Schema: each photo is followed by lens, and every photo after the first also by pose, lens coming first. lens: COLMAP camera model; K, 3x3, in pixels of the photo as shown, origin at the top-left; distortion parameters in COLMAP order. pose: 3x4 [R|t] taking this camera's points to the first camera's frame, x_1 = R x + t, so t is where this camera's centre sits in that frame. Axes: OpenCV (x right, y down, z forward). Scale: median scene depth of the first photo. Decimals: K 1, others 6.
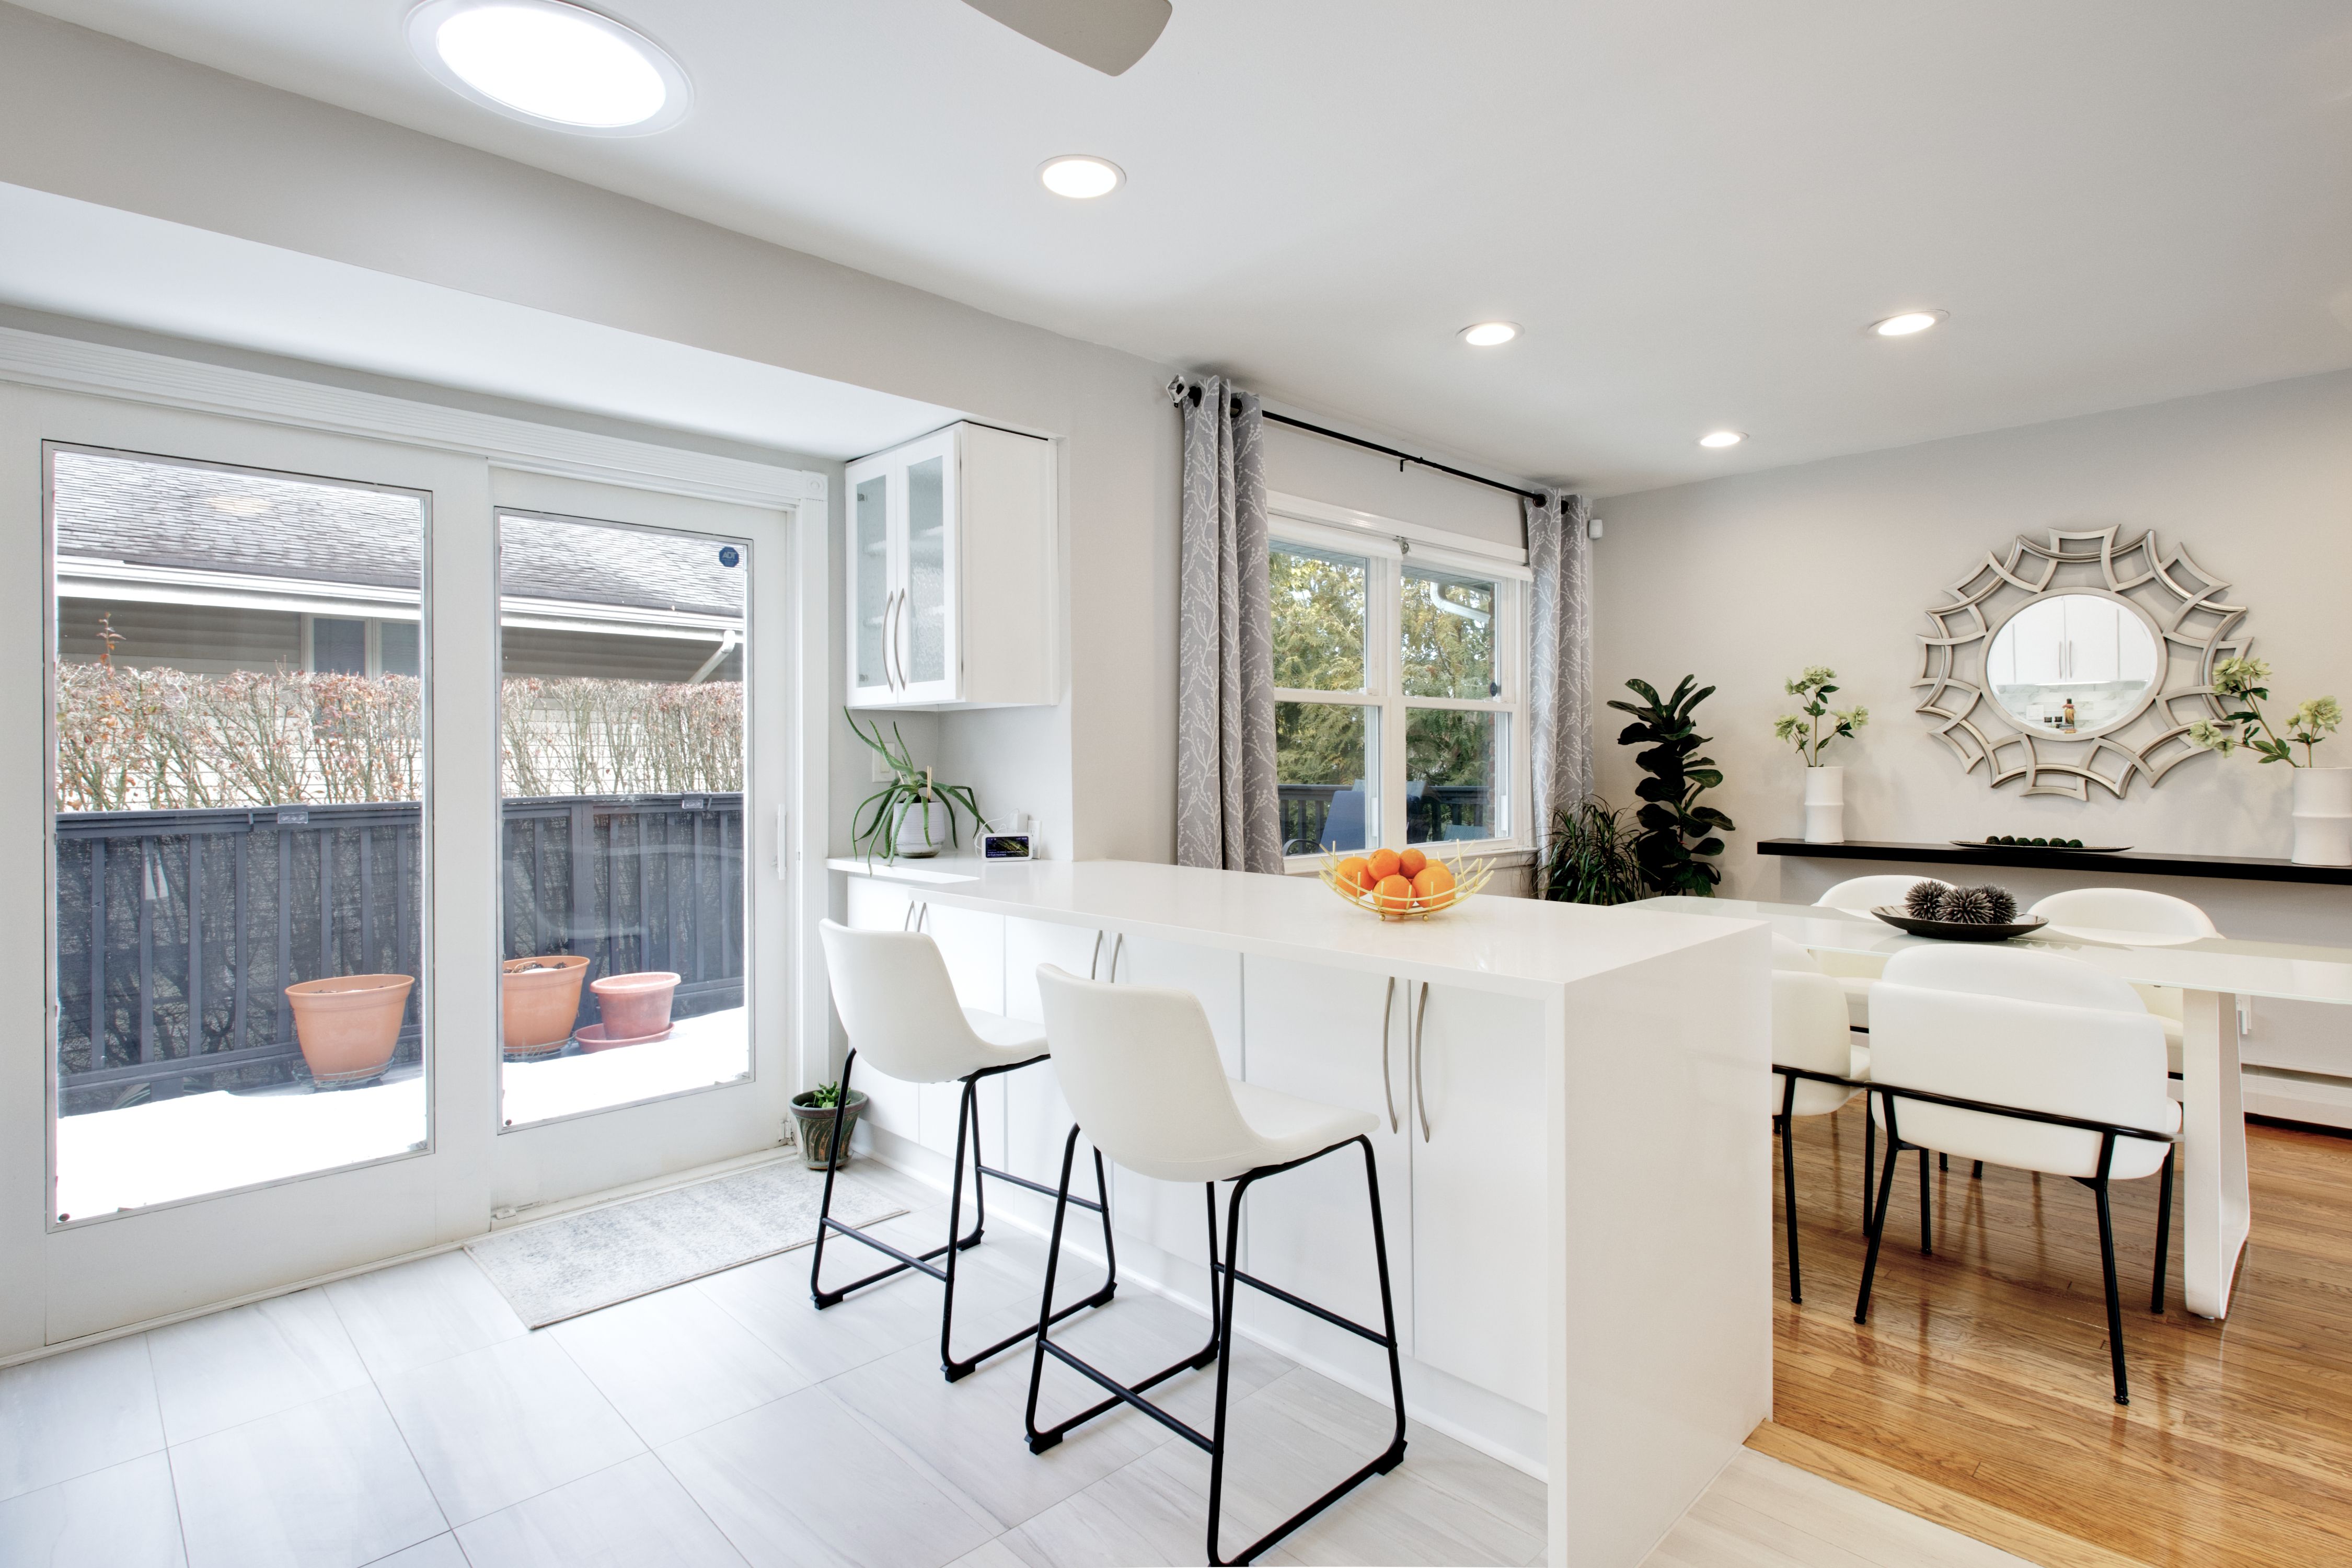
lens RADIAL K [[1184.6, 0, 1171.6], [0, 1184.6, 766.4], [0, 0, 1]] dist [-0.002453, -0.000277]
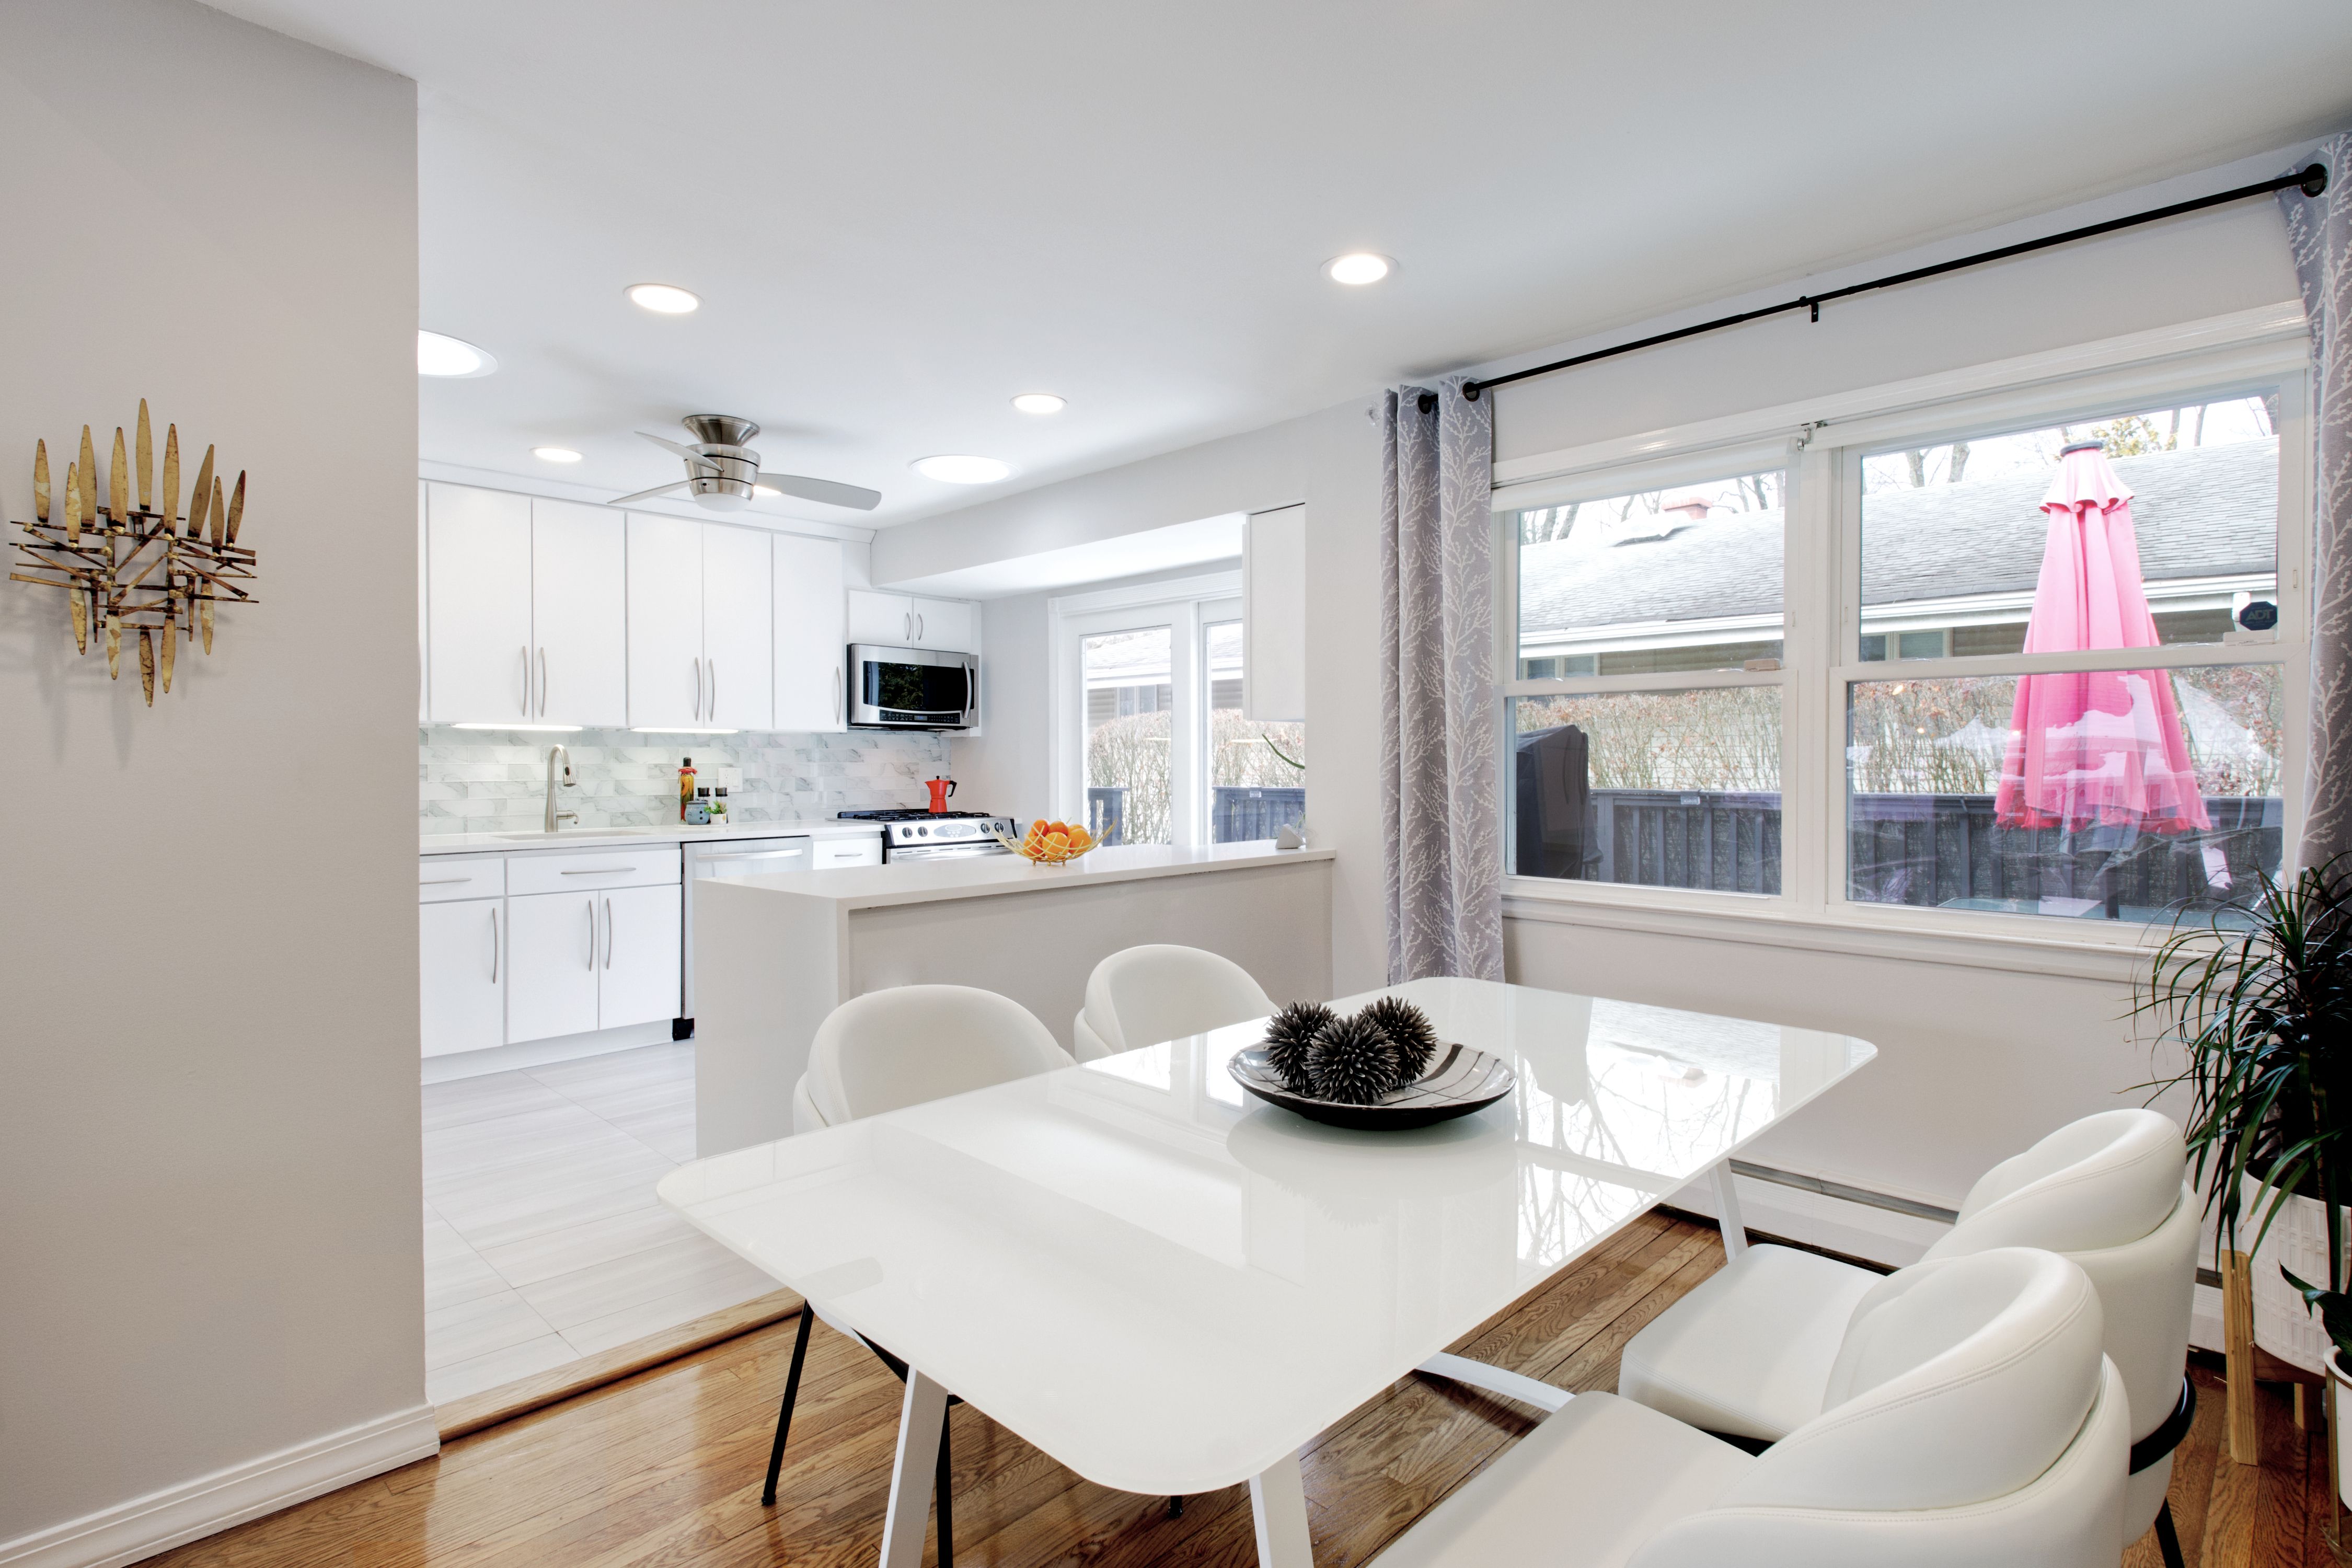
lens RADIAL K [[1172.5, 0, 1175.4], [0, 1172.5, 789.5], [0, 0, 1]] dist [0.001872, 0.001450]
pose [[0.023160, 0.026105, -0.999391, 0.870626], [-0.001877, 0.999658, 0.026068, -0.010024], [0.999730, 0.001272, 0.023201, 0.662683]]
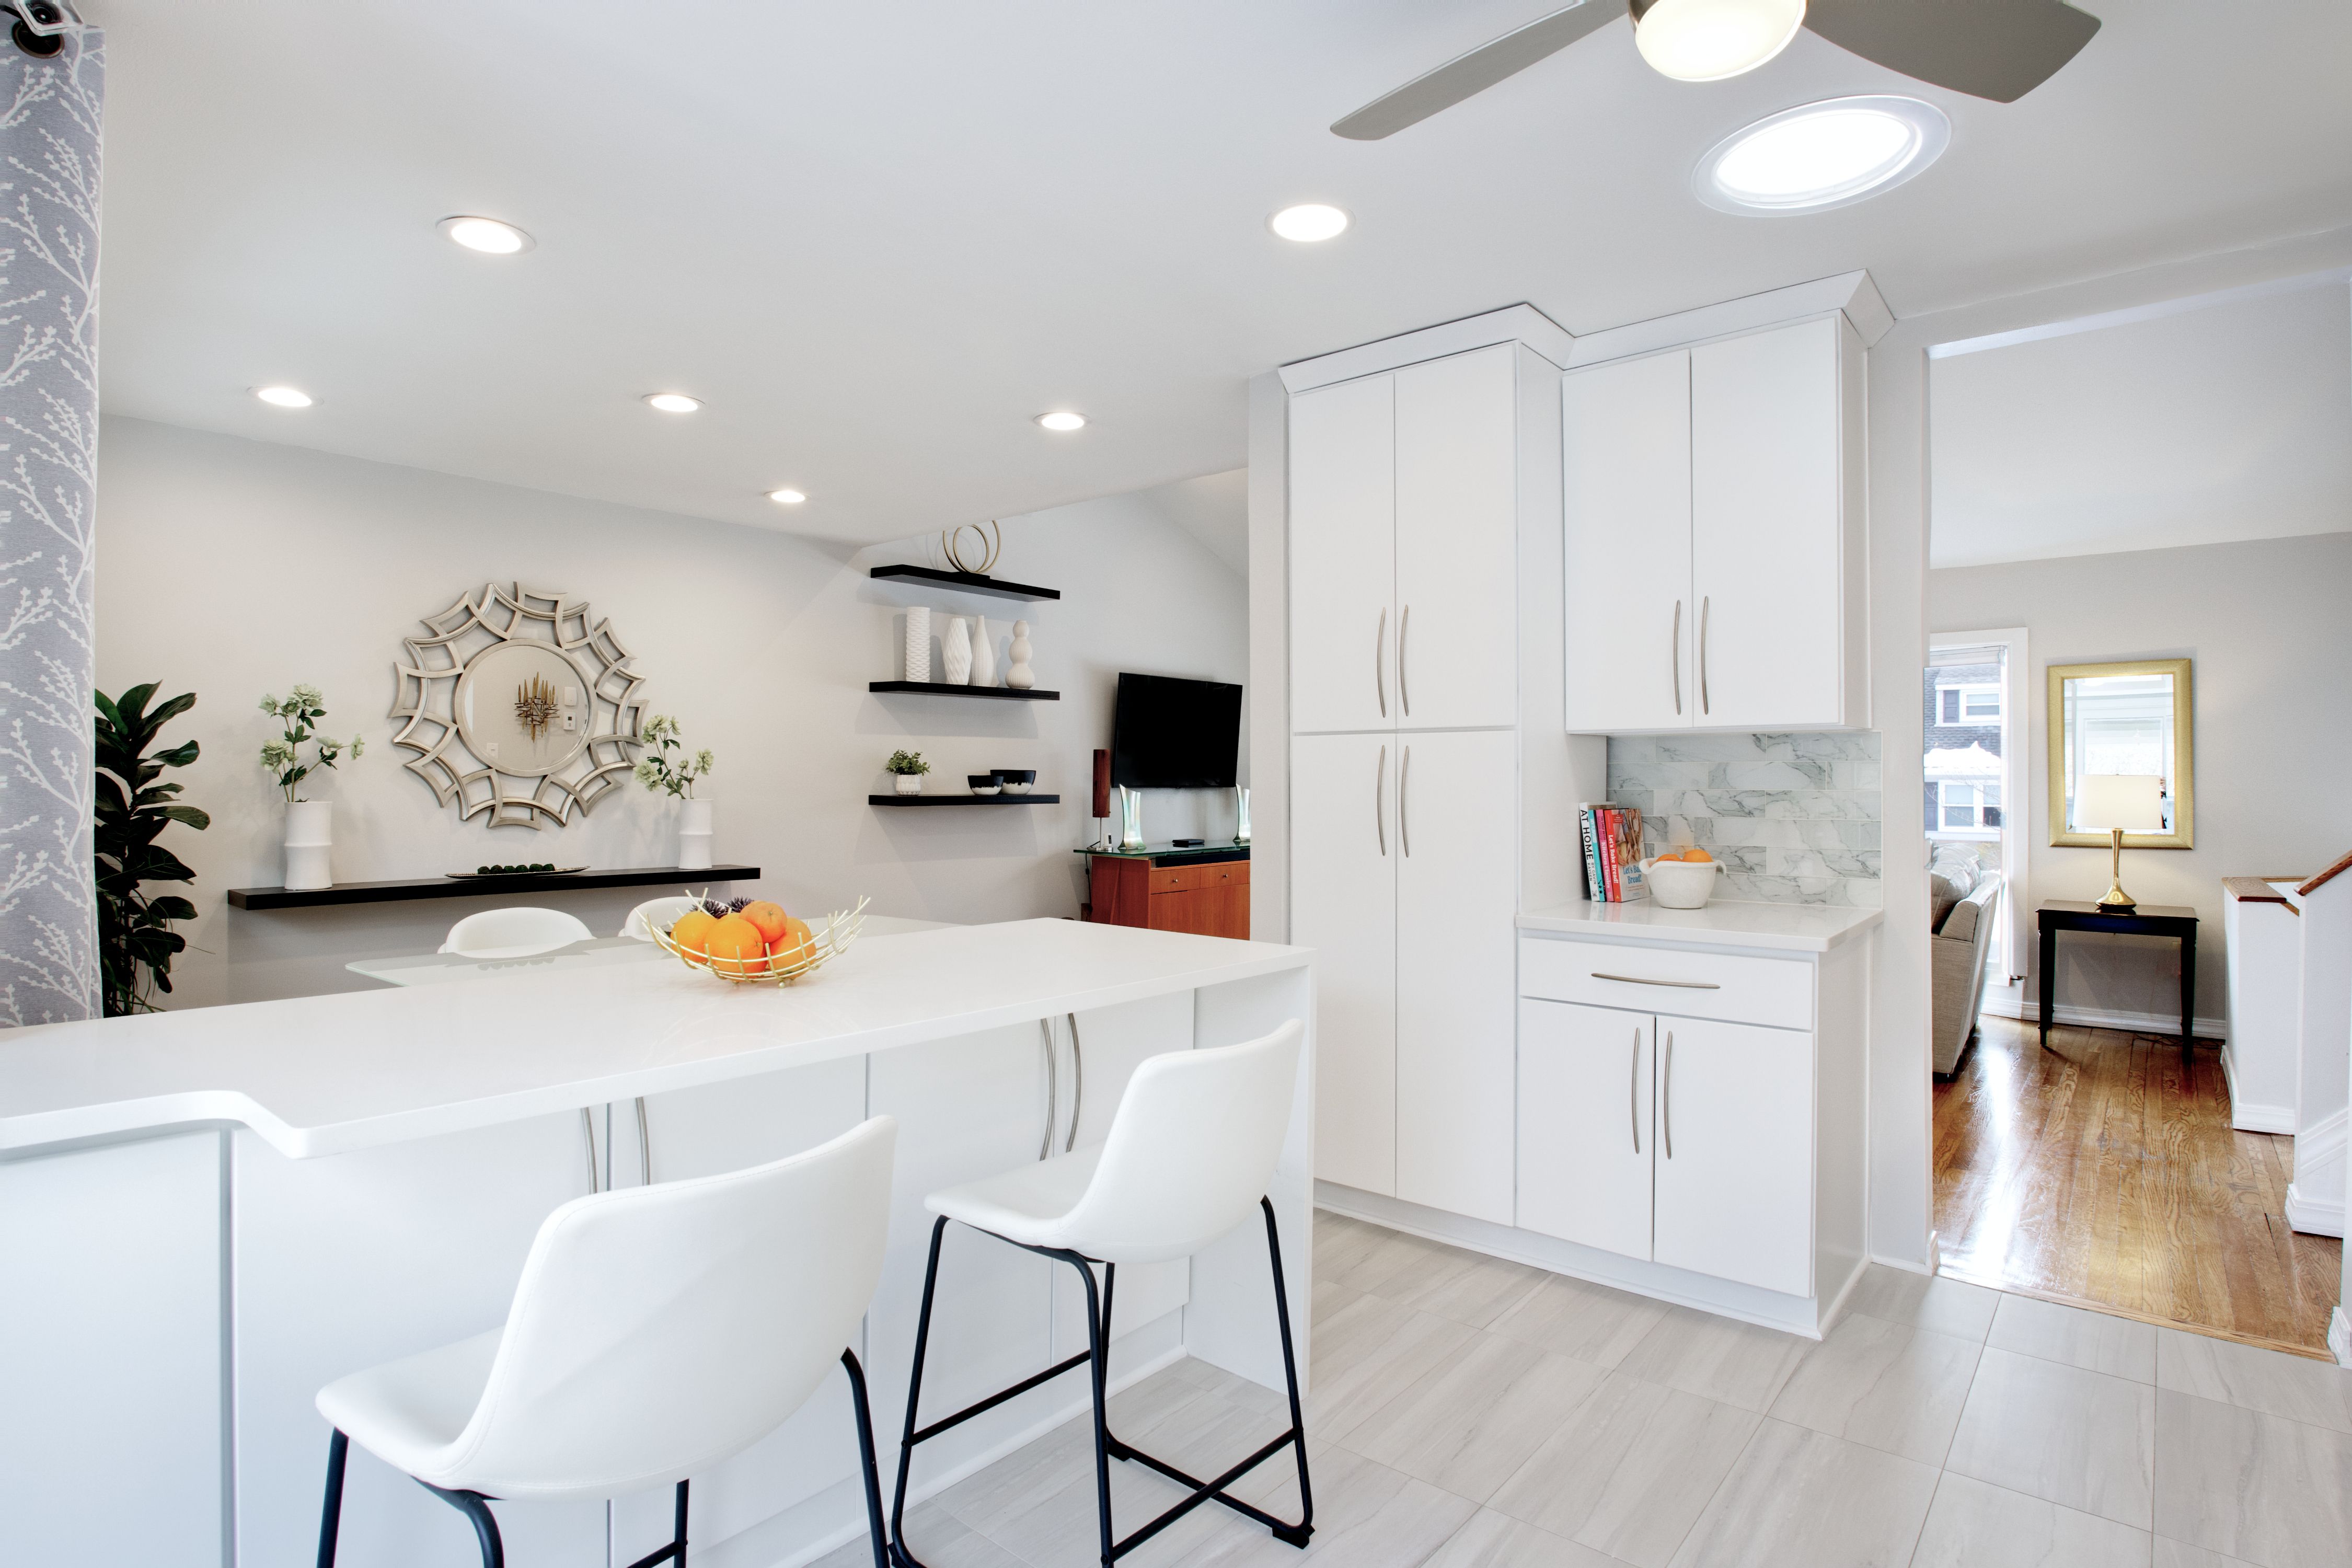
lens RADIAL K [[1215.6, 0, 1176.0], [0, 1215.6, 784.0], [0, 0, 1]] dist [-0.028671, 0.000229]
pose [[-0.097858, 0.005297, 0.995186, -0.423233], [0.004025, 0.999980, -0.004927, -0.006040], [-0.995192, 0.003523, -0.097878, 0.491793]]
